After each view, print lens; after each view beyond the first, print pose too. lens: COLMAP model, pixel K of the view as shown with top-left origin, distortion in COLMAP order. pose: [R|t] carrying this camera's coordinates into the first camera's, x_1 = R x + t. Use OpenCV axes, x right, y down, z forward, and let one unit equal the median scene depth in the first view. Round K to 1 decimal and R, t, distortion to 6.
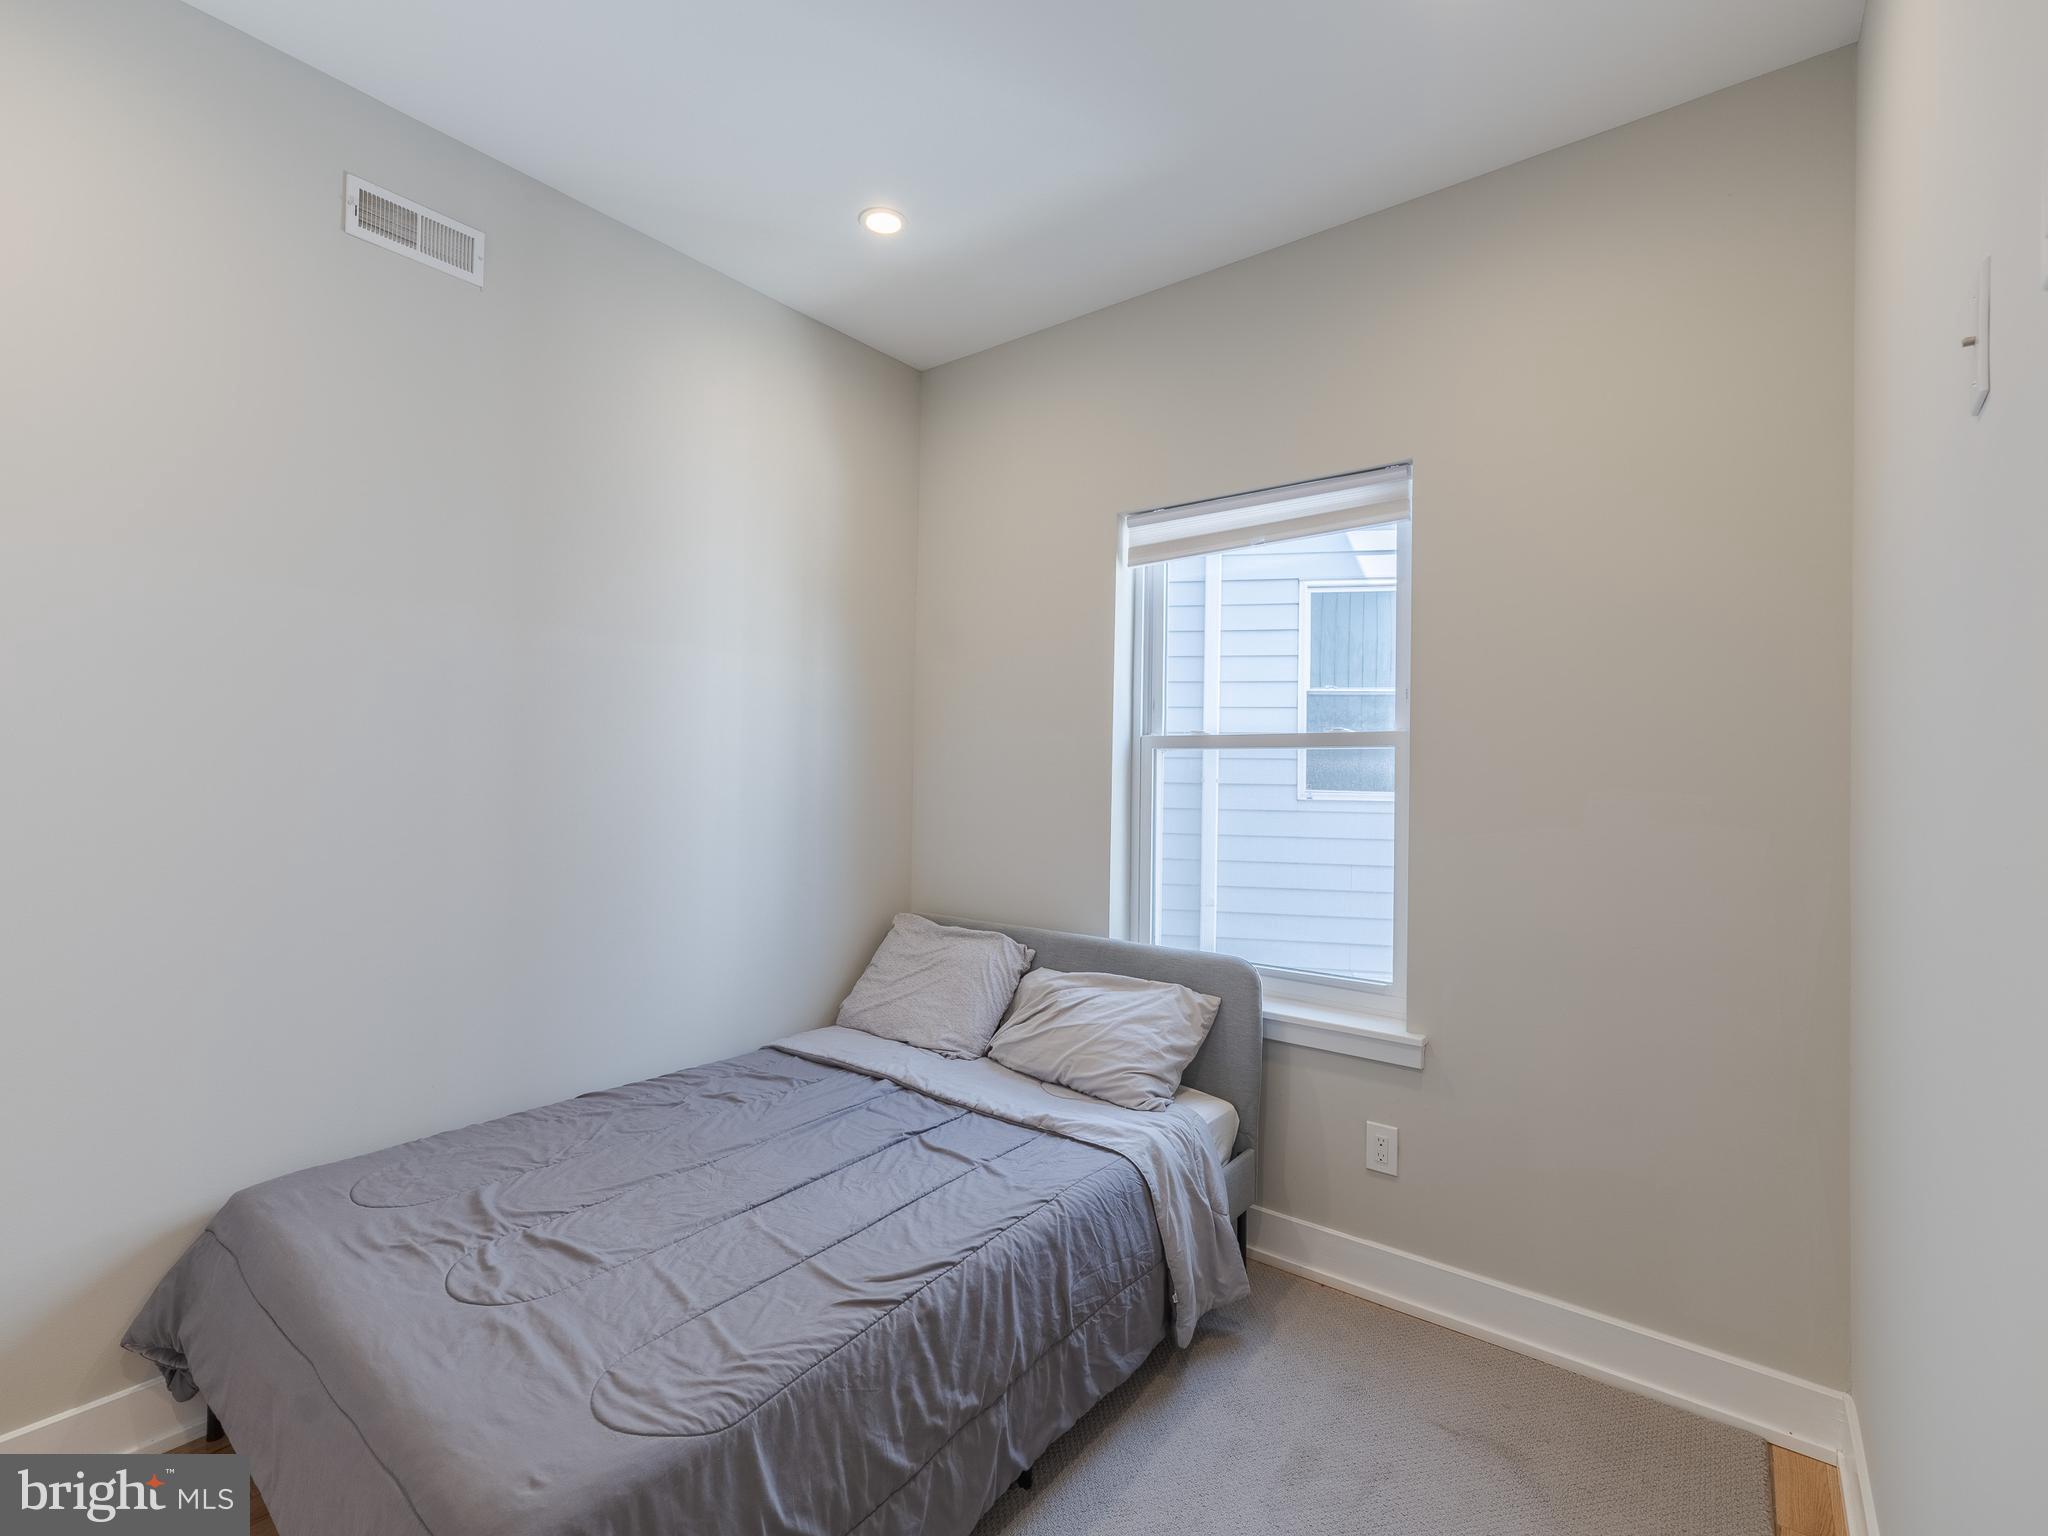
lens RADIAL K [[933.7, 0, 1025.5], [0, 933.7, 768.2], [0, 0, 1]] dist [-0.004470, 0.001442]
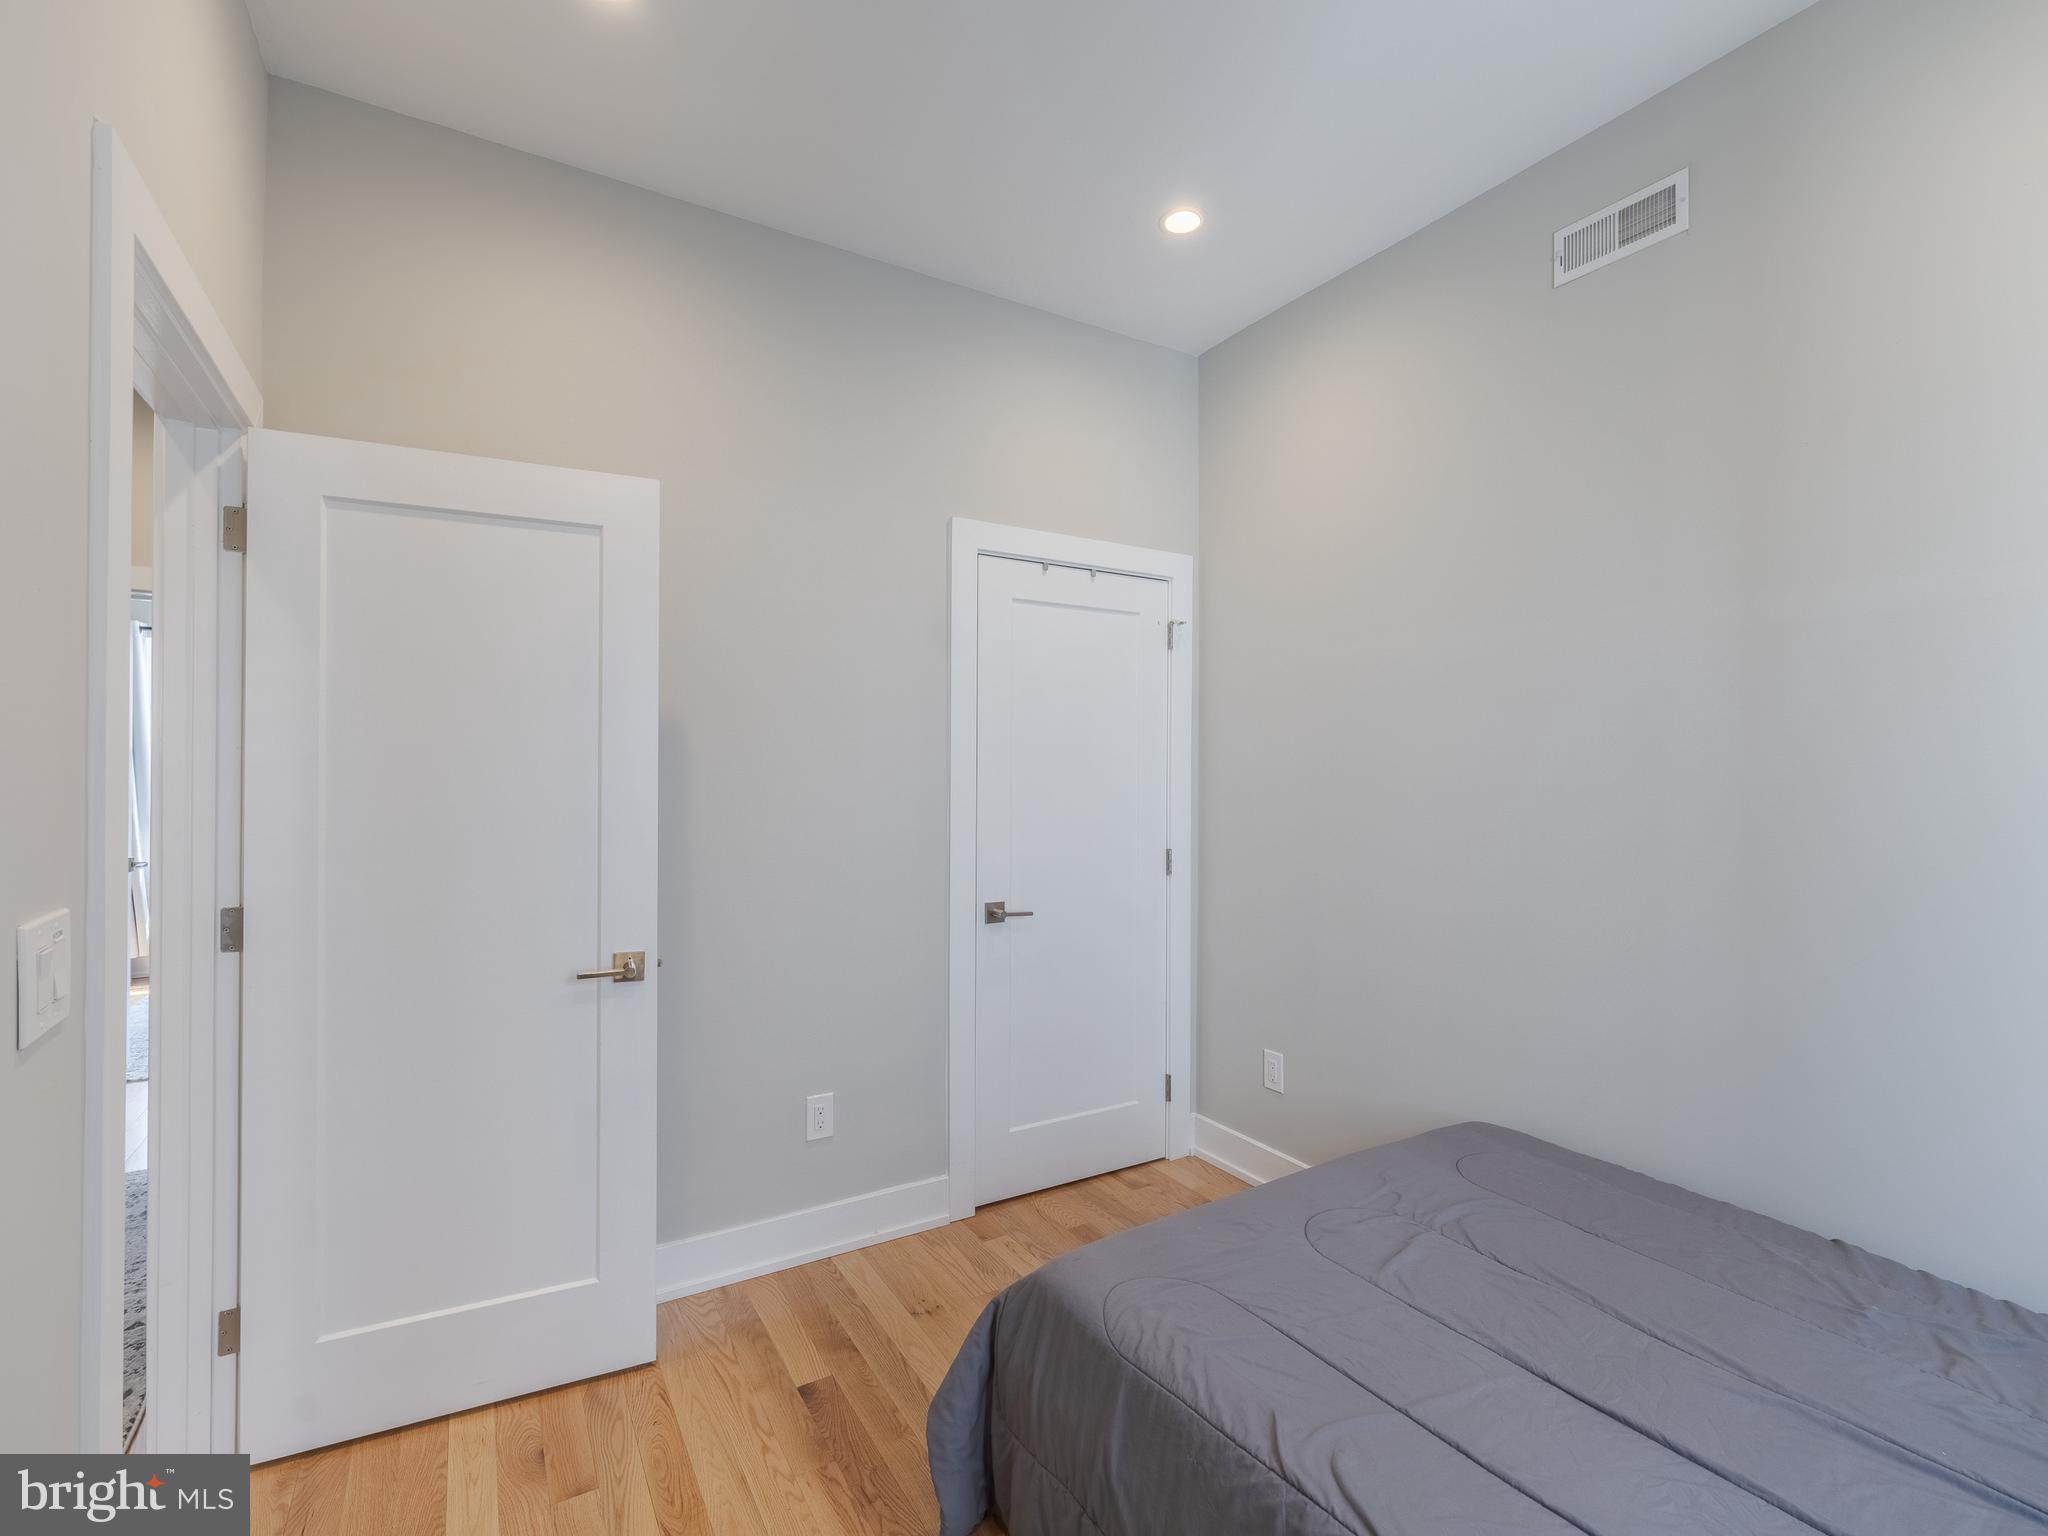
lens RADIAL K [[933.7, 0, 1020.0], [0, 933.7, 770.1], [0, 0, 1]] dist [-0.004470, 0.001442]
pose [[-0.371607, -0.015904, -0.928254, 0.456272], [-0.003754, 0.999871, -0.015628, 0.006434], [0.928383, -0.002323, -0.371618, 0.748205]]
